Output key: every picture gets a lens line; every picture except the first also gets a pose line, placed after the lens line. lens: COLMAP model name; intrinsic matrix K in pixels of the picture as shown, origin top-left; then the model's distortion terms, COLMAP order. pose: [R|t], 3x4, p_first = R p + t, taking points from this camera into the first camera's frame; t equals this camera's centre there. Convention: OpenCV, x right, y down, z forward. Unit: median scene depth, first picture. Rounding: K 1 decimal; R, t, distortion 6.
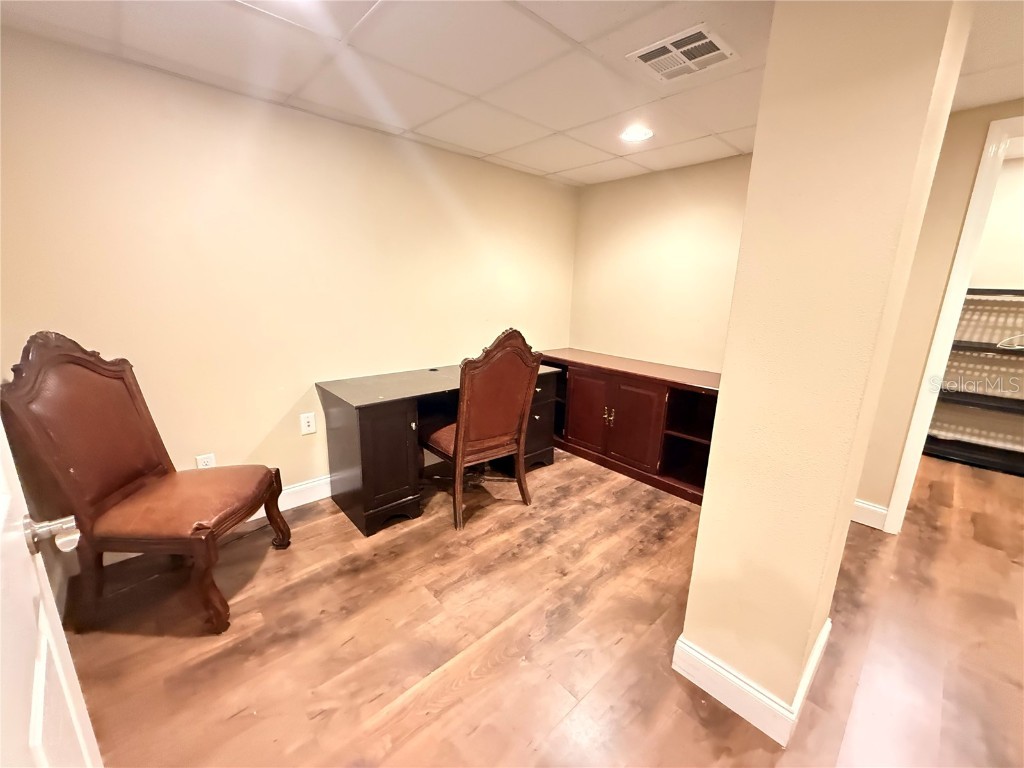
lens RADIAL K [[408.5, 0, 510.0], [0, 408.5, 383.7], [0, 0, 1]] dist [0.000818, 0.000466]
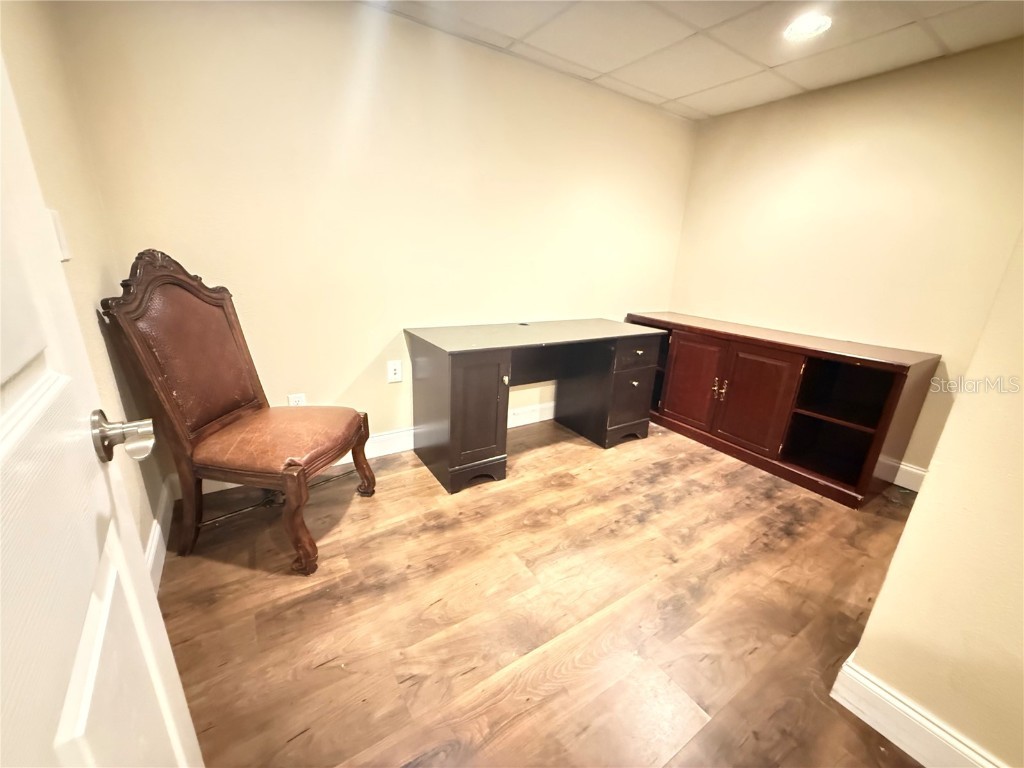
lens RADIAL K [[408.7, 0, 512.0], [0, 408.7, 384.0], [0, 0, 1]] dist [-0.000208, 0.000001]
pose [[0.986624, 0.068064, -0.148126, -0.104674], [-0.058526, 0.995979, 0.067825, 0.059961], [0.152147, -0.058249, 0.986640, 0.126642]]
